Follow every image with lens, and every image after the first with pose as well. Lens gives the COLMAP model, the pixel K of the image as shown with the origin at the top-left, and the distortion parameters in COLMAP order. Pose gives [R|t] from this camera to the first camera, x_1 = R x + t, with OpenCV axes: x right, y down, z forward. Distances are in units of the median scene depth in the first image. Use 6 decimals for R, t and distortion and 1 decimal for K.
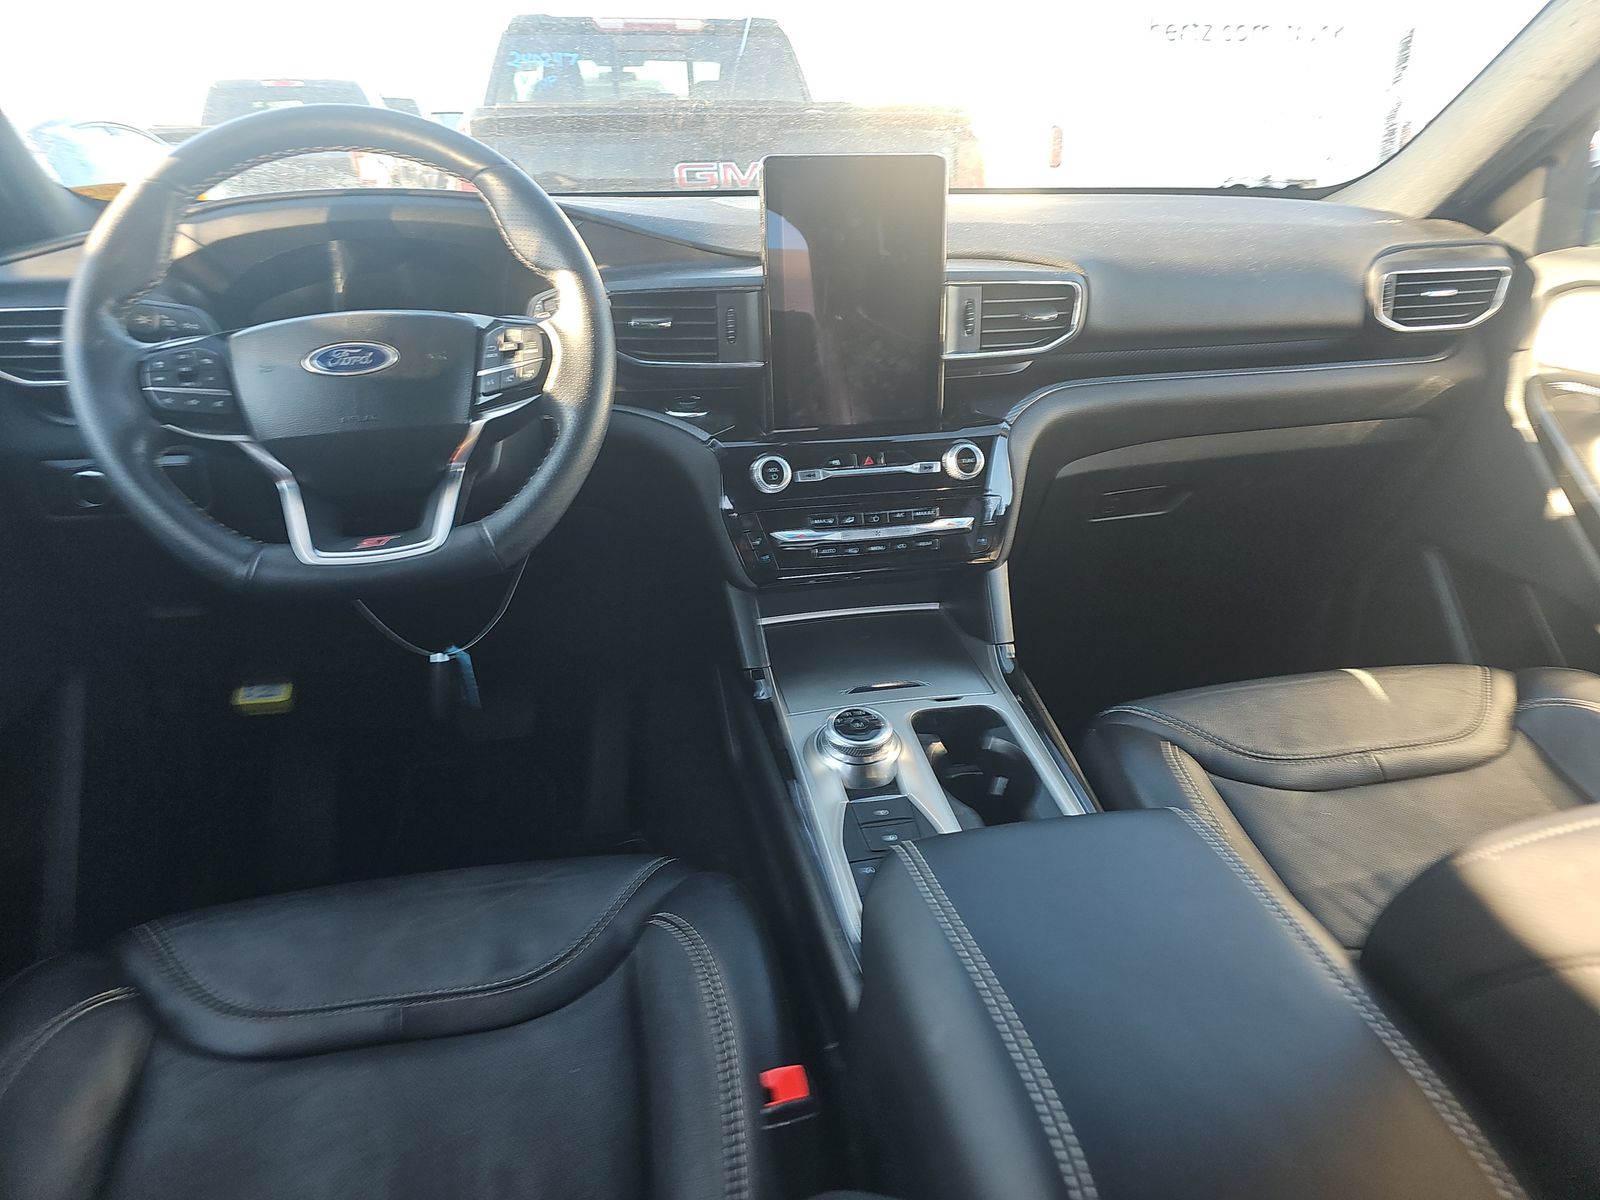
lens RADIAL K [[1071.8, 0, 804.5], [0, 1071.8, 600.6], [0, 0, 1]] dist [0.025755, -0.013502]
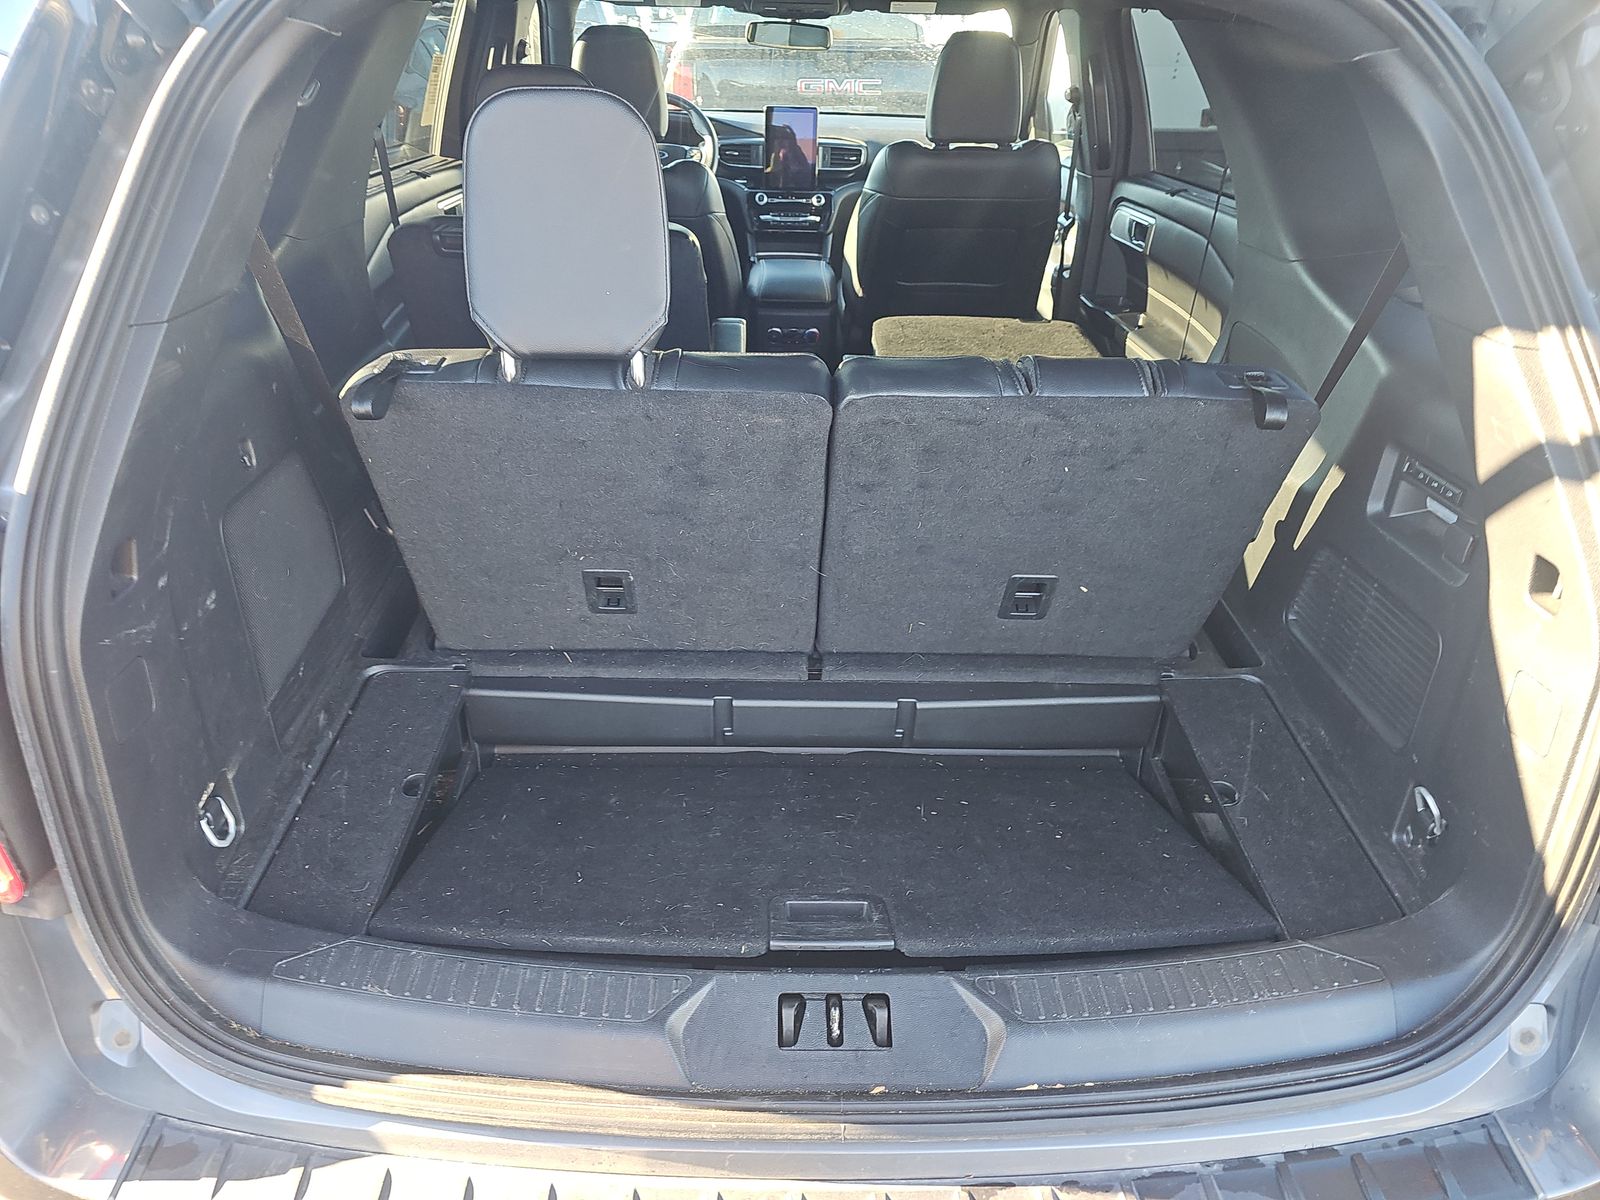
lens RADIAL K [[1071.8, 0, 795.2], [0, 1071.8, 602.2], [0, 0, 1]] dist [0.025755, -0.013502]
pose [[0.991294, 0.087185, -0.098667, 0.538801], [-0.078639, 0.993062, 0.087430, 0.869461], [0.105605, -0.078910, 0.991272, -2.562156]]
